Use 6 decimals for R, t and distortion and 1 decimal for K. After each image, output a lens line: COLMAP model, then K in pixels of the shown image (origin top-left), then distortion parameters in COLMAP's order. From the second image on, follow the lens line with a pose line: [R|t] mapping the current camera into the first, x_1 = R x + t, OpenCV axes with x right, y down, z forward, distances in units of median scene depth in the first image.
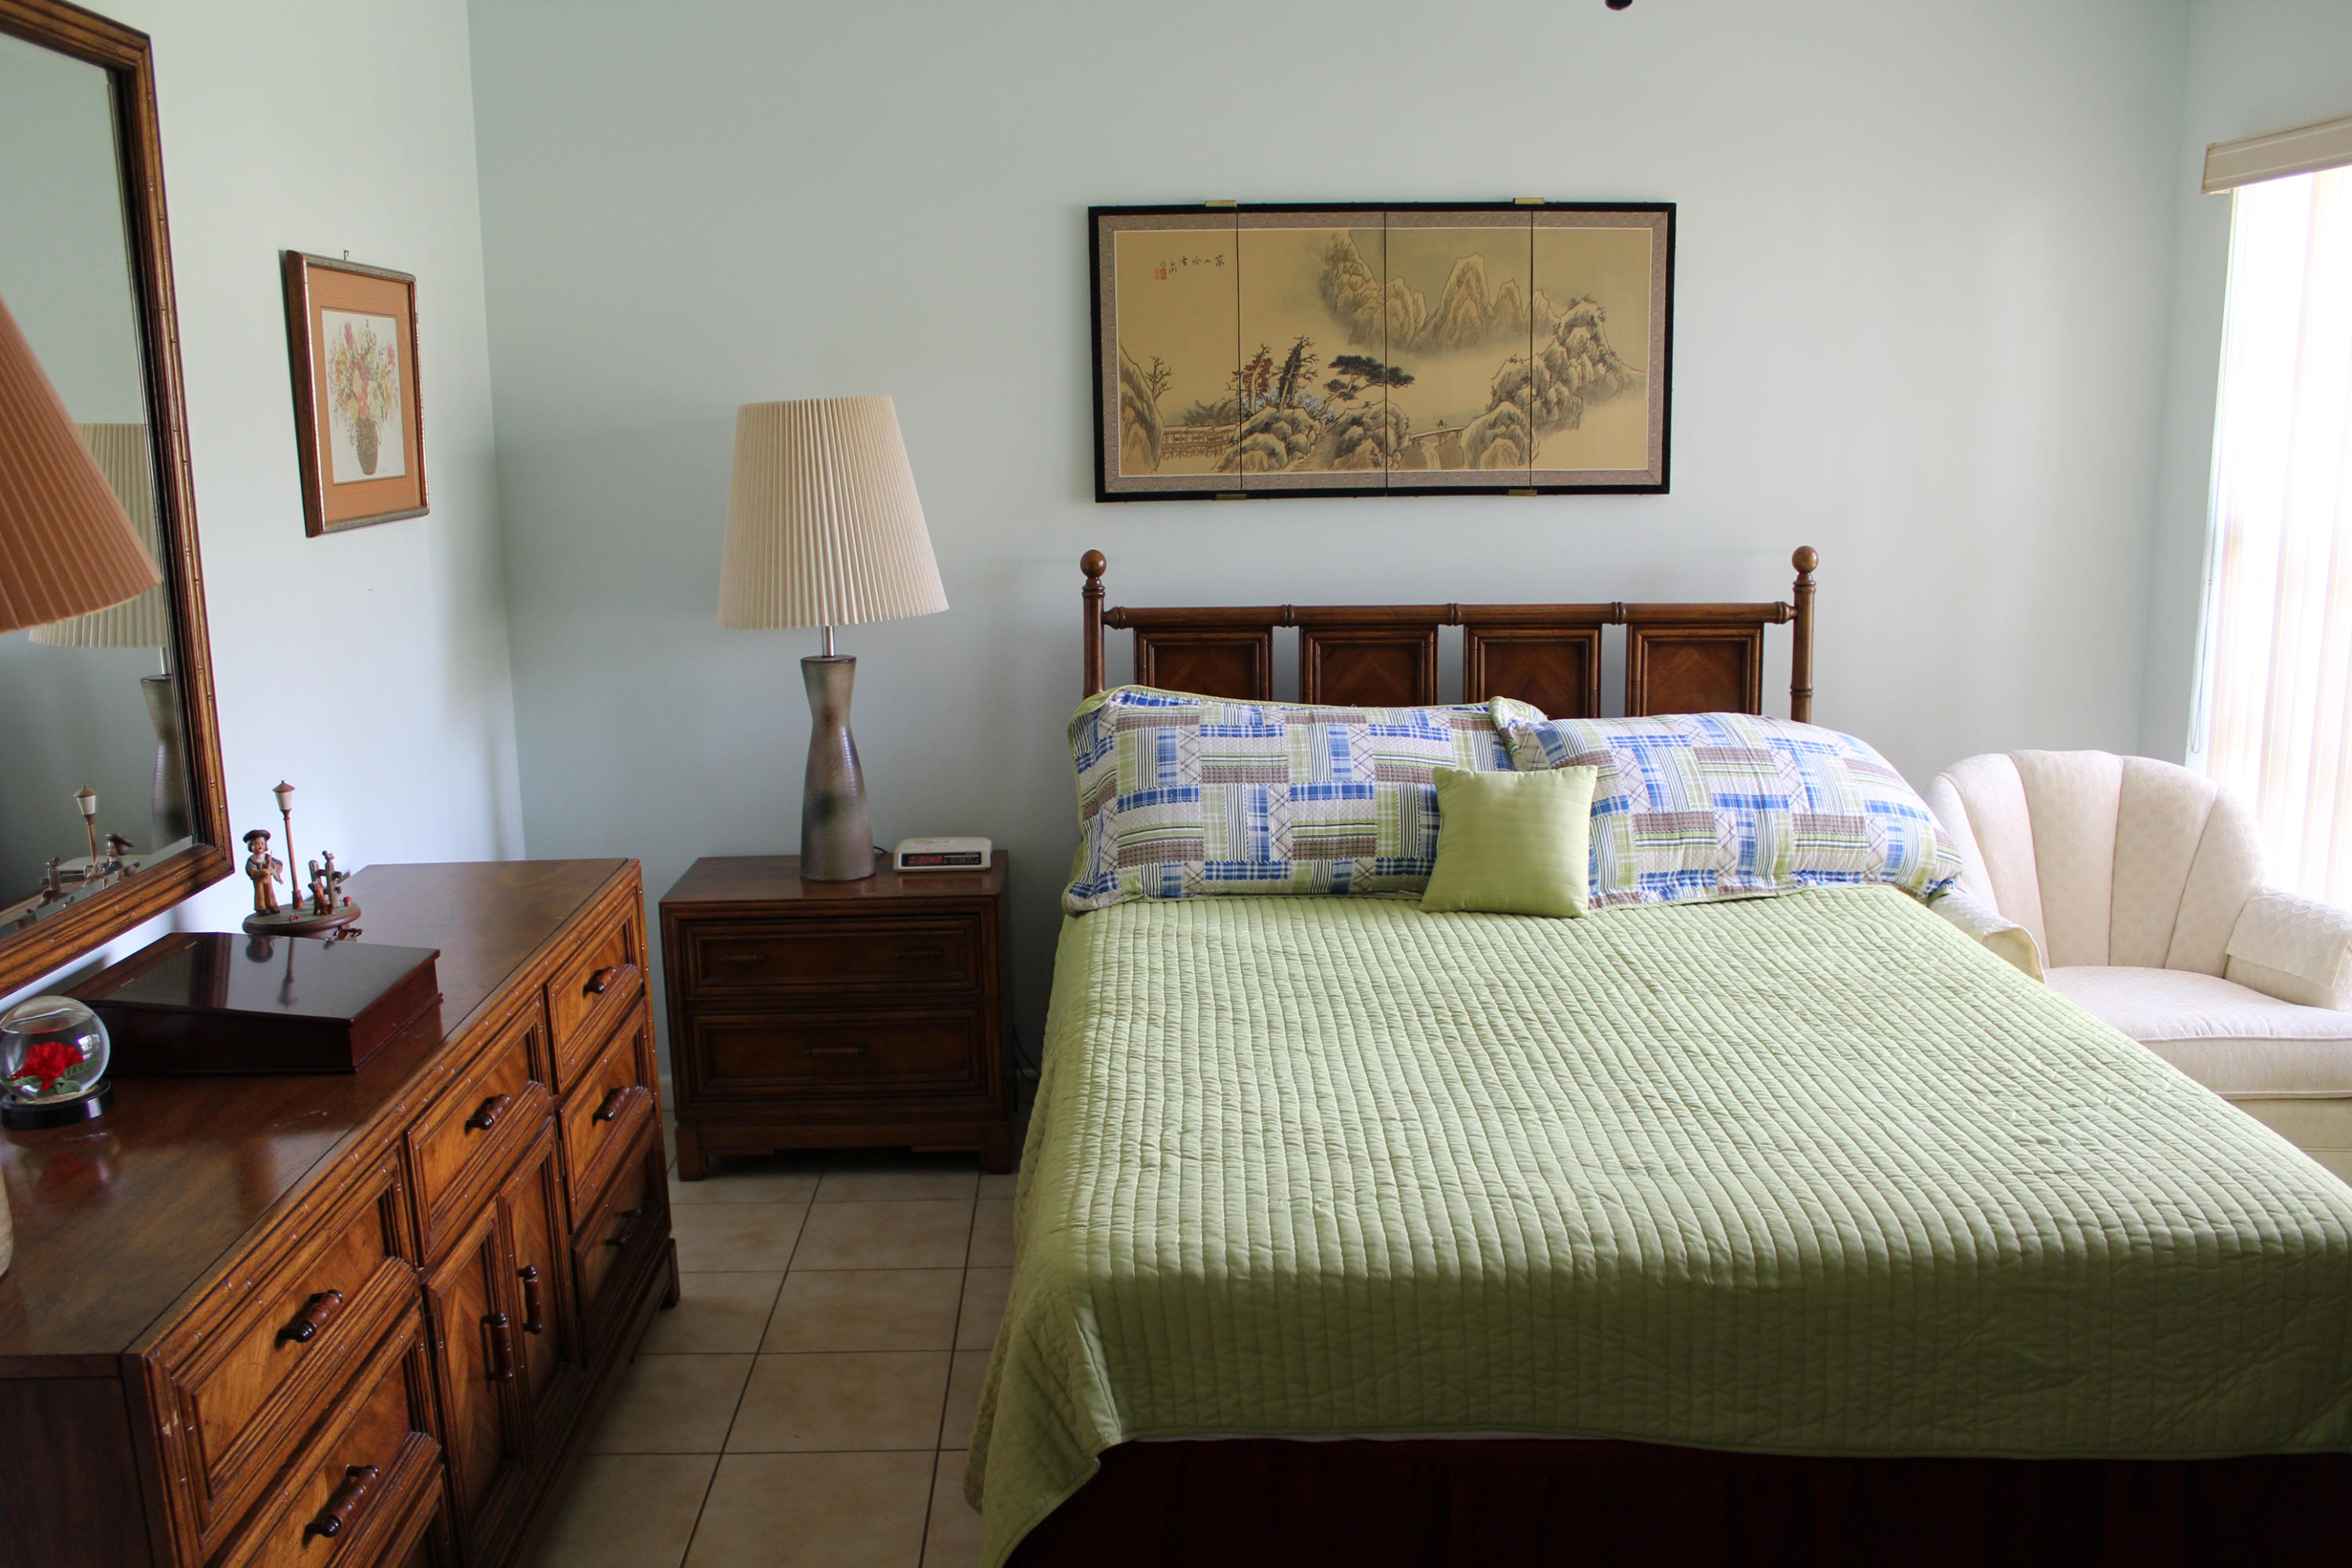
lens RADIAL K [[1966.1, 0, 1140.3], [0, 1966.1, 823.9], [0, 0, 1]] dist [-0.163248, 0.142562]
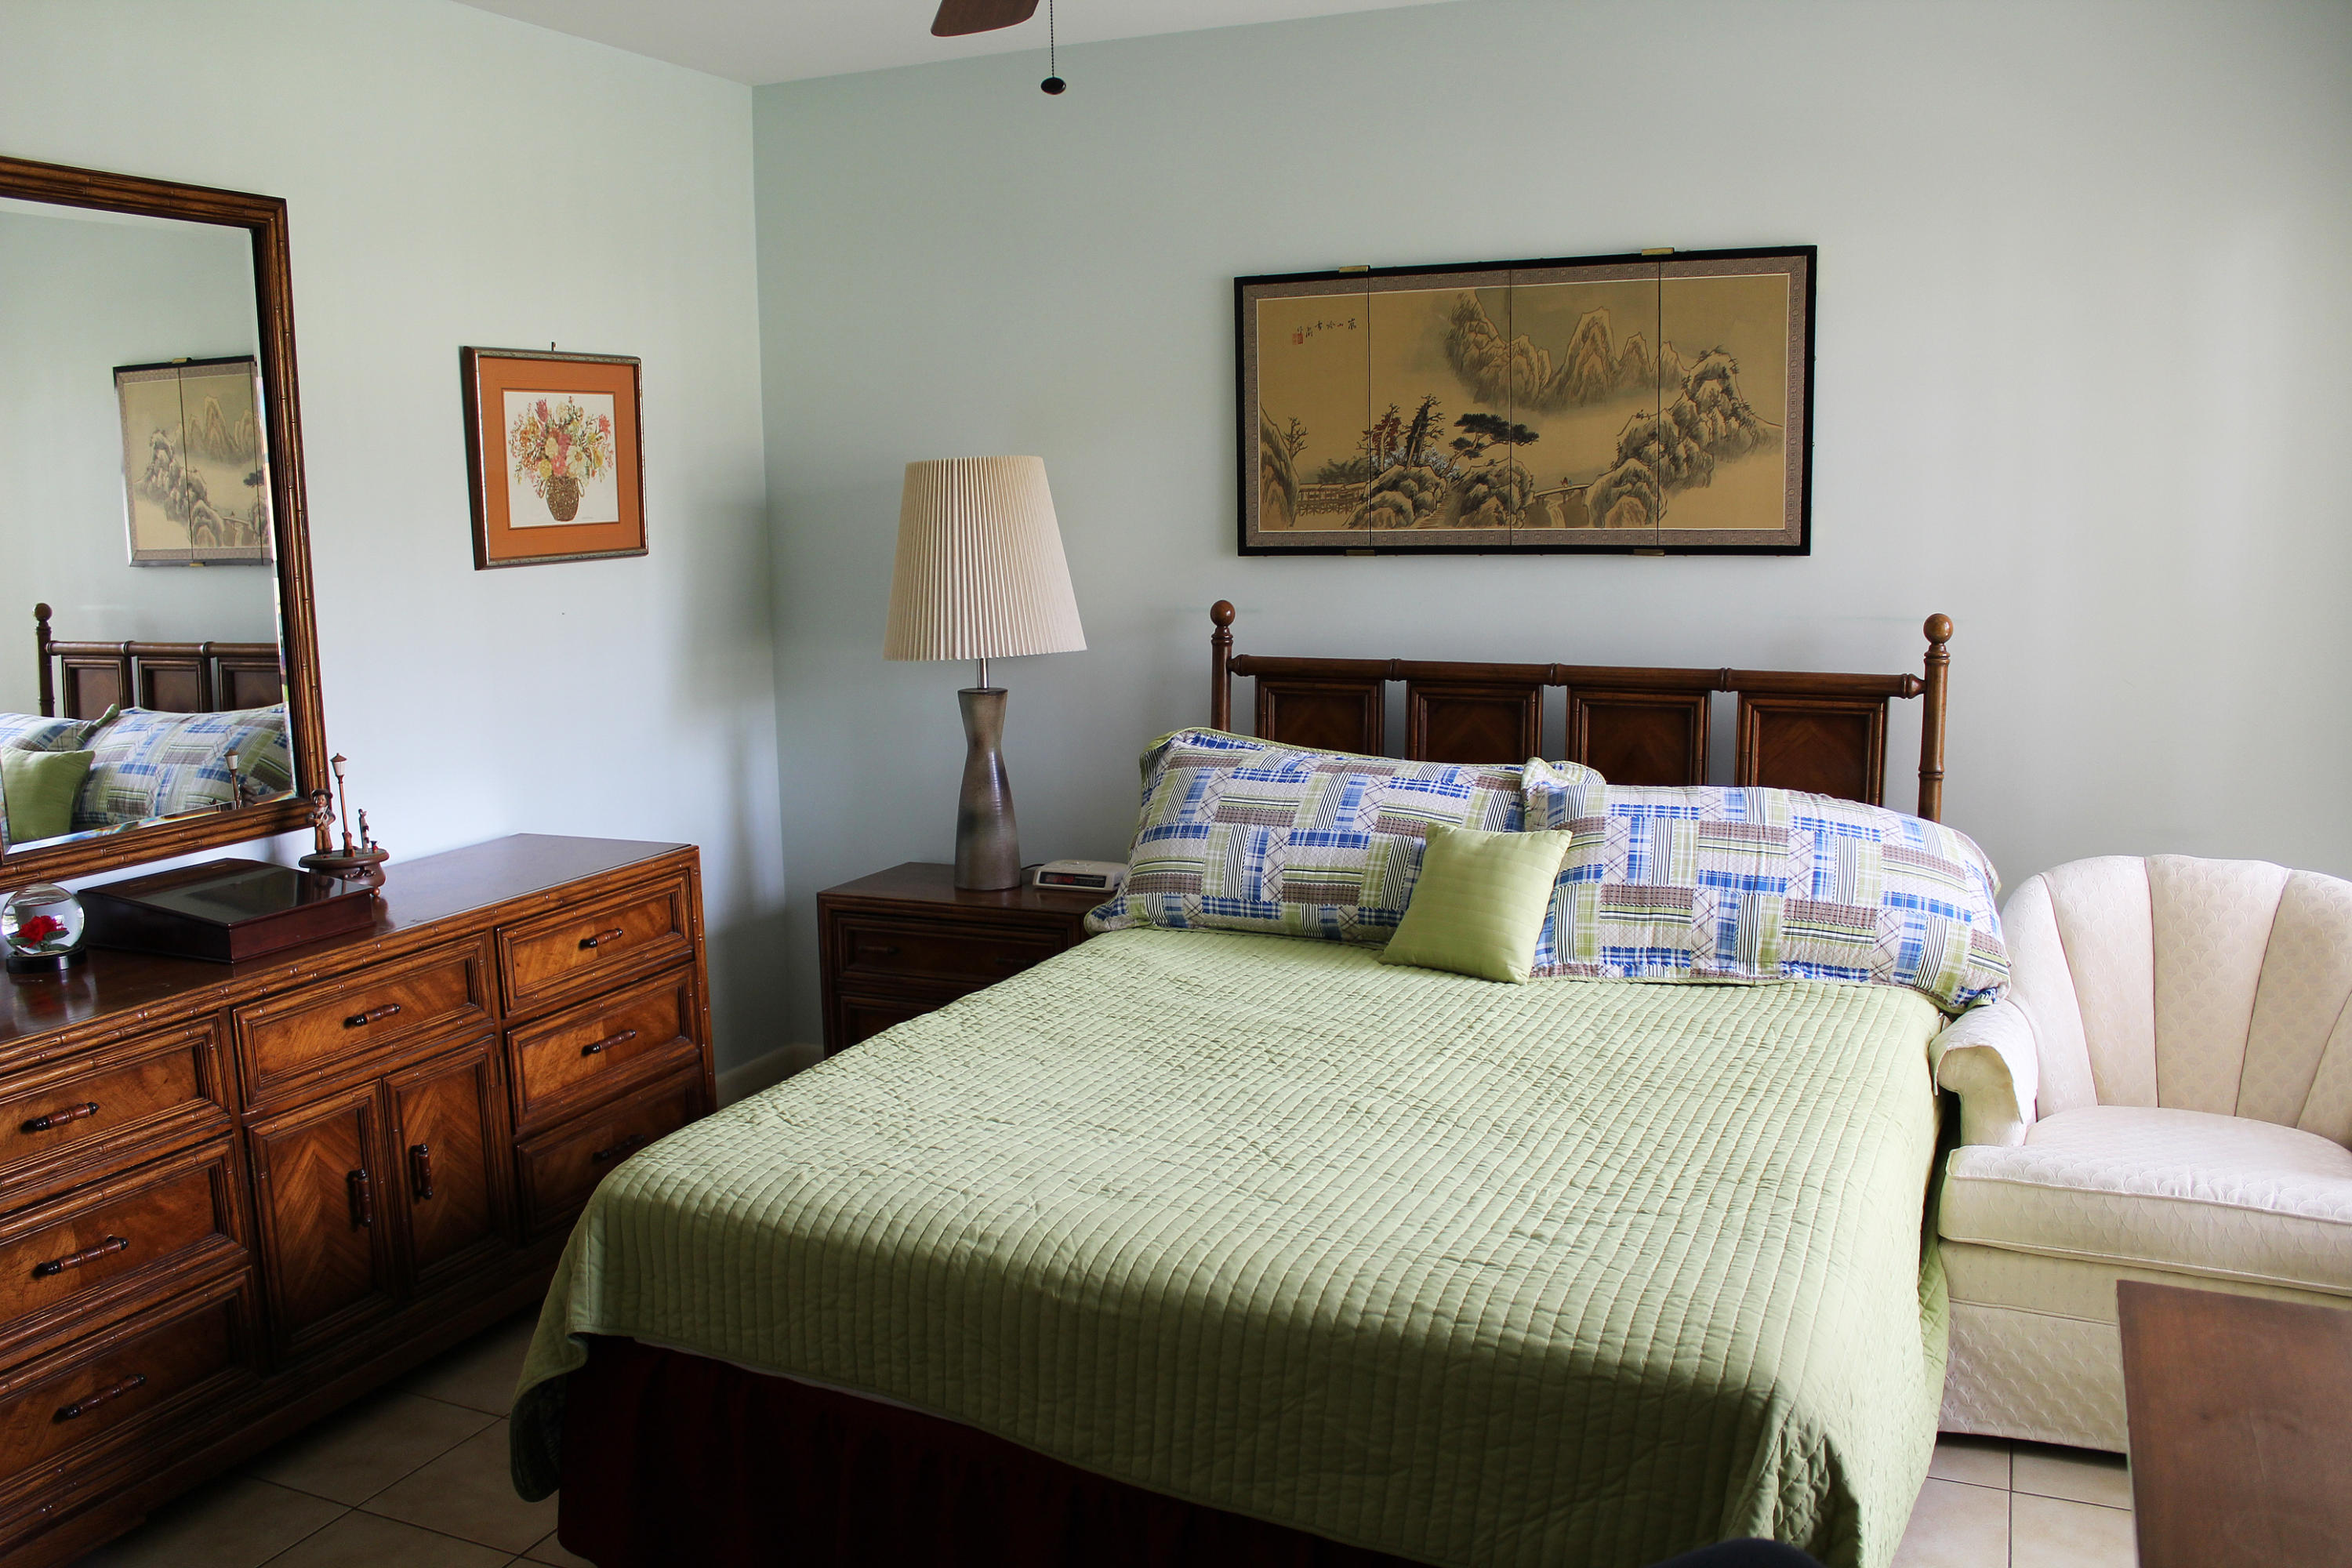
lens RADIAL K [[1966.1, 0, 1125.0], [0, 1966.1, 805.1], [0, 0, 1]] dist [-0.163248, 0.142562]
pose [[0.900828, 0.068058, -0.428809, 0.434720], [-0.084050, 0.996291, -0.018444, -0.006005], [0.425963, 0.052656, 0.903207, 0.028459]]
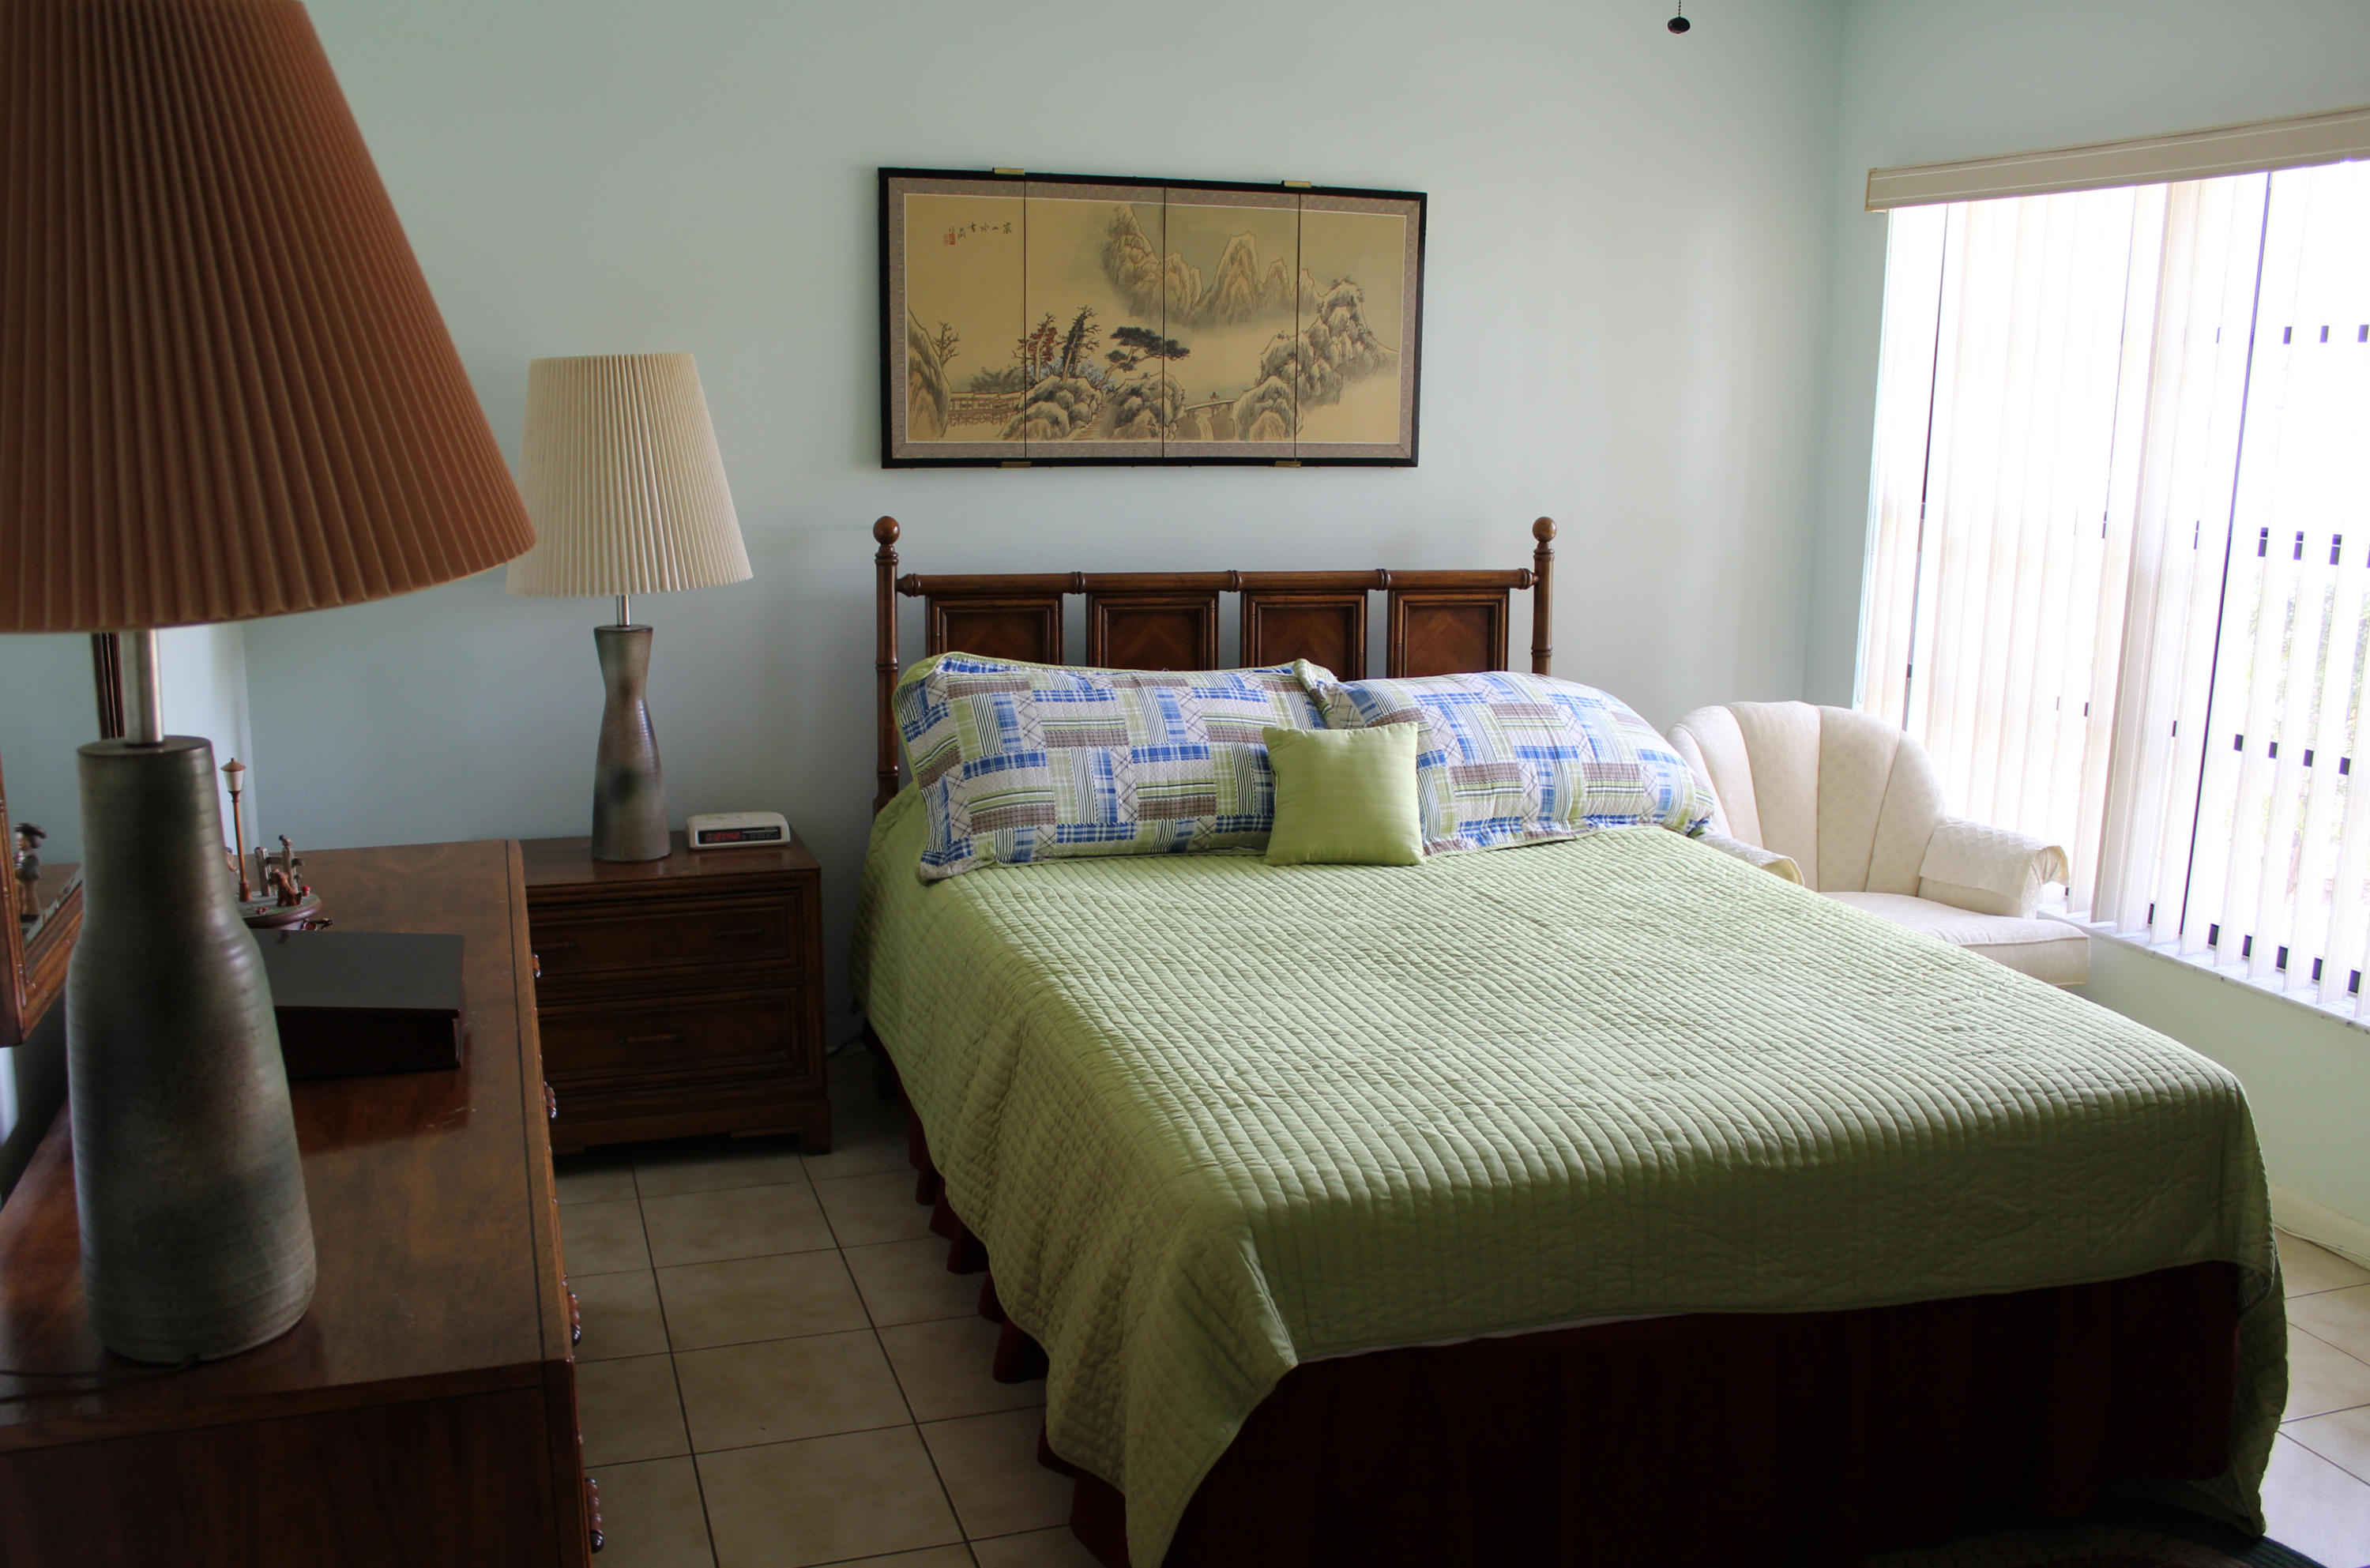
lens RADIAL K [[2014.7, 0, 1161.6], [0, 2014.7, 808.1], [0, 0, 1]] dist [-0.141628, 0.075371]
pose [[0.953793, -0.031321, 0.298828, -0.220300], [0.030752, 0.999505, 0.006608, 0.005317], [-0.298887, 0.002887, 0.954284, -0.004232]]
